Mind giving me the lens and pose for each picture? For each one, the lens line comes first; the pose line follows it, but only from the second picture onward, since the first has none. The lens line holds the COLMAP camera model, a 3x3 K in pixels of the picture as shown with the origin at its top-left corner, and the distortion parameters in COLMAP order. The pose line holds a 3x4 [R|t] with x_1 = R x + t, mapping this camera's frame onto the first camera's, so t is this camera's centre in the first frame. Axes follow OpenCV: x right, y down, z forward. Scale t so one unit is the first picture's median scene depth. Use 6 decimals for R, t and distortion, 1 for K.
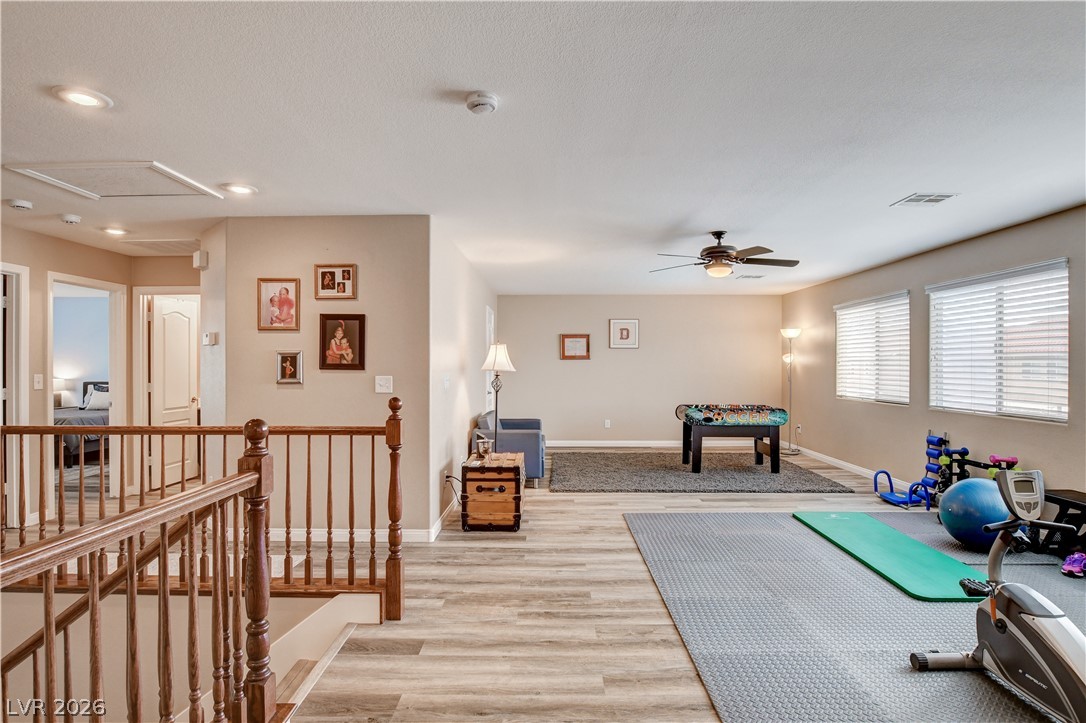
lens RADIAL K [[566.0, 0, 543.6], [0, 566.0, 368.4], [0, 0, 1]] dist [-0.022662, 0.002483]
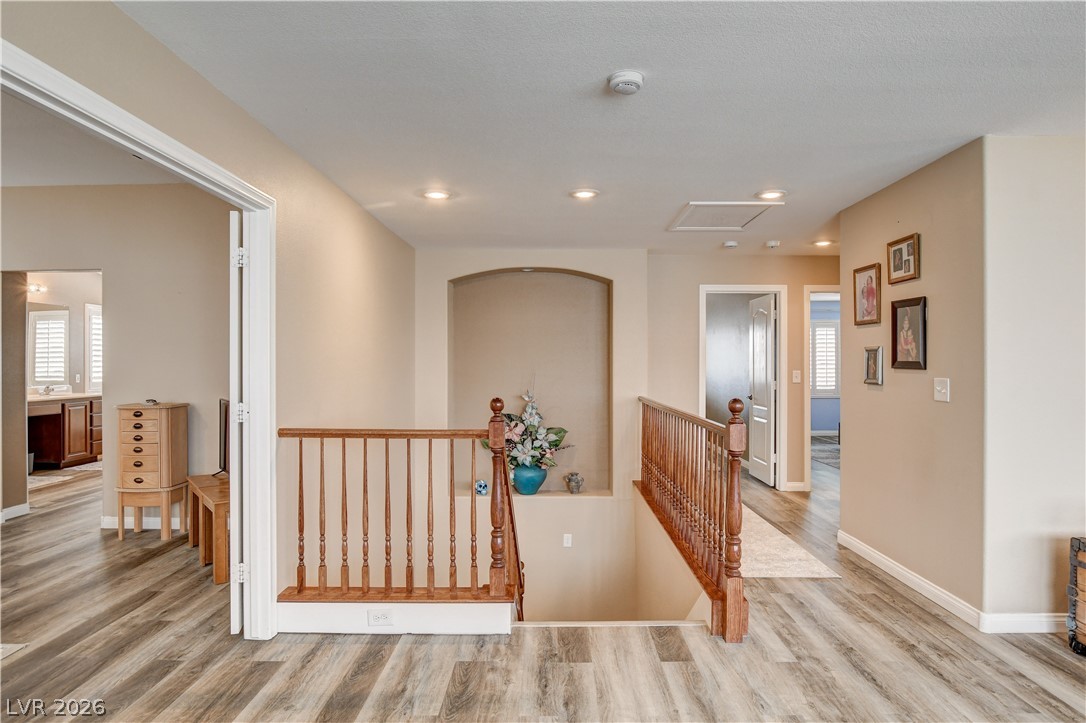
lens RADIAL K [[626.8, 0, 539.6], [0, 626.8, 361.8], [0, 0, 1]] dist [-0.026919, 0.005903]
pose [[-0.003860, -0.001742, -0.999991, 0.491057], [-0.005836, 0.999981, -0.001719, -0.003168], [0.999976, 0.005830, -0.003870, 0.455559]]
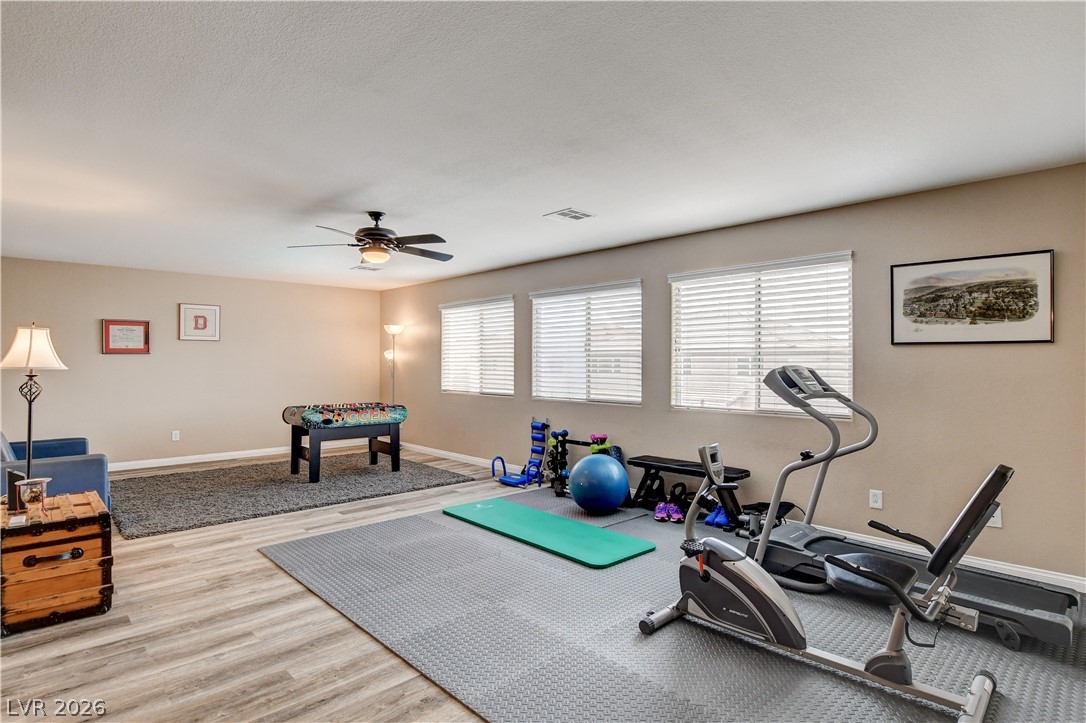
lens RADIAL K [[566.0, 0, 541.0], [0, 566.0, 358.0], [0, 0, 1]] dist [-0.022662, 0.002483]
pose [[0.714543, 0.004970, 0.699574, -0.139449], [0.004369, 0.999924, -0.011567, 0.002301], [-0.699578, 0.011322, 0.714467, 0.182657]]
